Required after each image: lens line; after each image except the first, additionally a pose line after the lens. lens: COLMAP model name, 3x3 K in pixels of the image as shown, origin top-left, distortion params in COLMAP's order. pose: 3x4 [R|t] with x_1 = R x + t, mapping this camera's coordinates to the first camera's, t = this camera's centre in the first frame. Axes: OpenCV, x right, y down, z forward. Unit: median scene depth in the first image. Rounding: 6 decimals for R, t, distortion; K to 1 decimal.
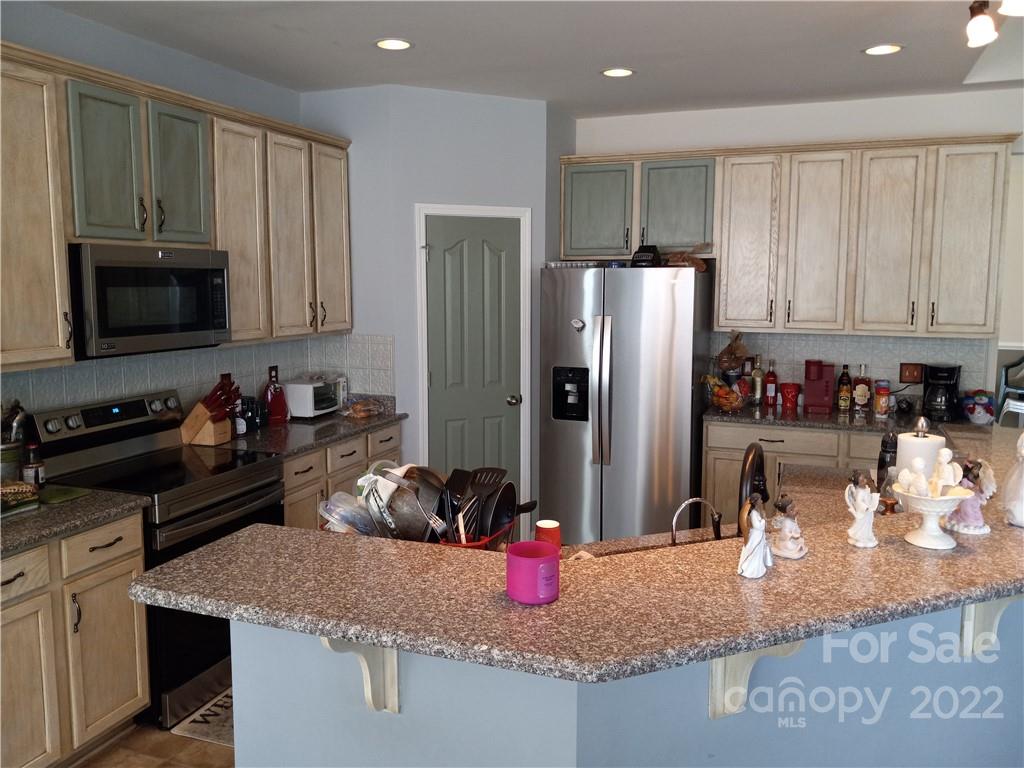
lens RADIAL K [[809.1, 0, 514.5], [0, 809.1, 361.6], [0, 0, 1]] dist [0.058360, -0.109919]
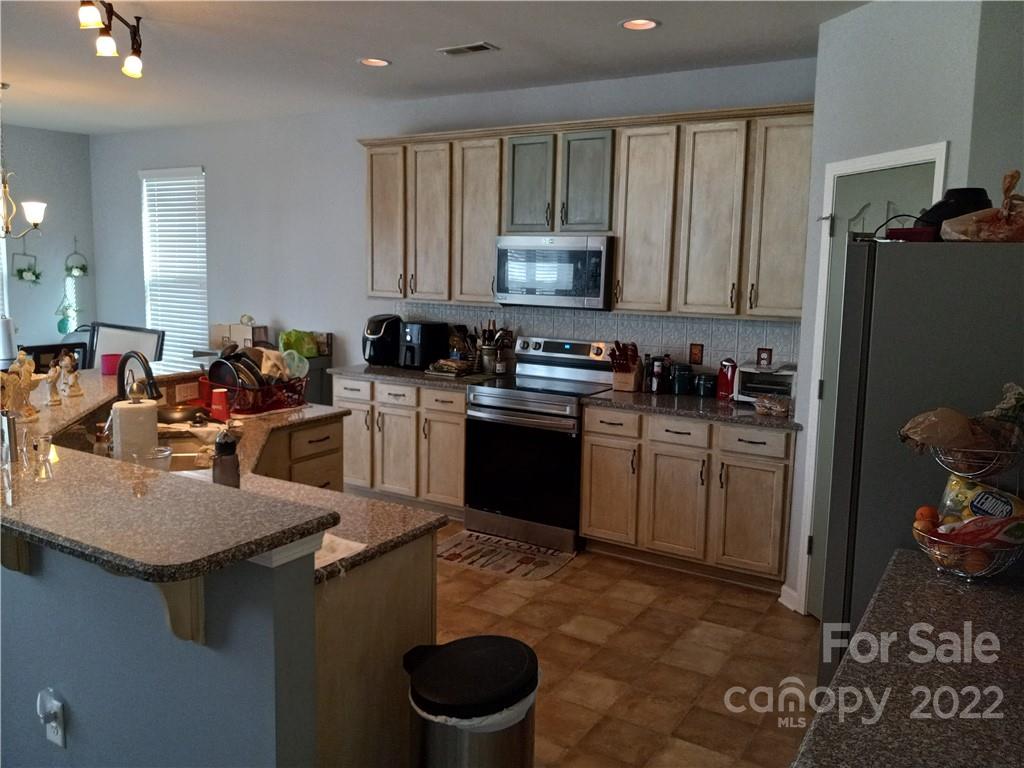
lens RADIAL K [[809.1, 0, 514.5], [0, 809.1, 361.6], [0, 0, 1]] dist [0.058360, -0.109919]
pose [[-0.198527, 0.118464, -0.972910, 0.825560], [-0.114716, 0.983037, 0.143106, -0.096002], [0.973359, 0.140019, -0.181570, 0.989936]]
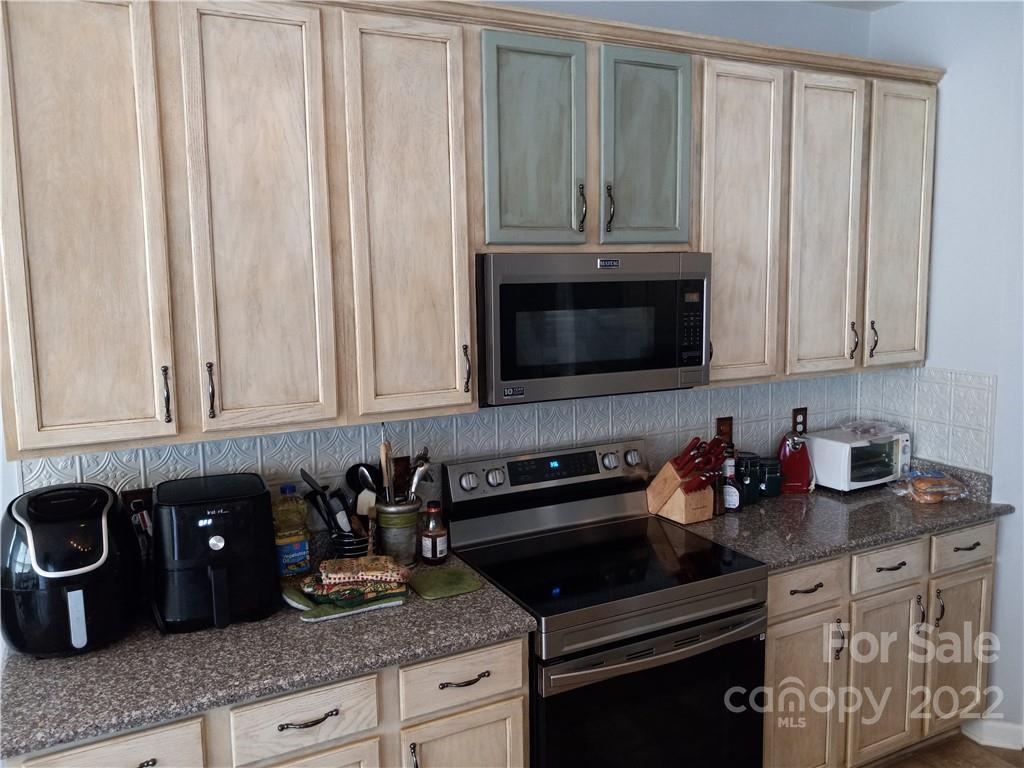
lens RADIAL K [[809.1, 0, 514.5], [0, 809.1, 361.6], [0, 0, 1]] dist [0.058360, -0.109919]
pose [[0.742519, 0.066881, -0.666478, -0.010985], [-0.054219, 0.997739, 0.039718, -0.055504], [0.667628, 0.006644, 0.744466, 0.337355]]
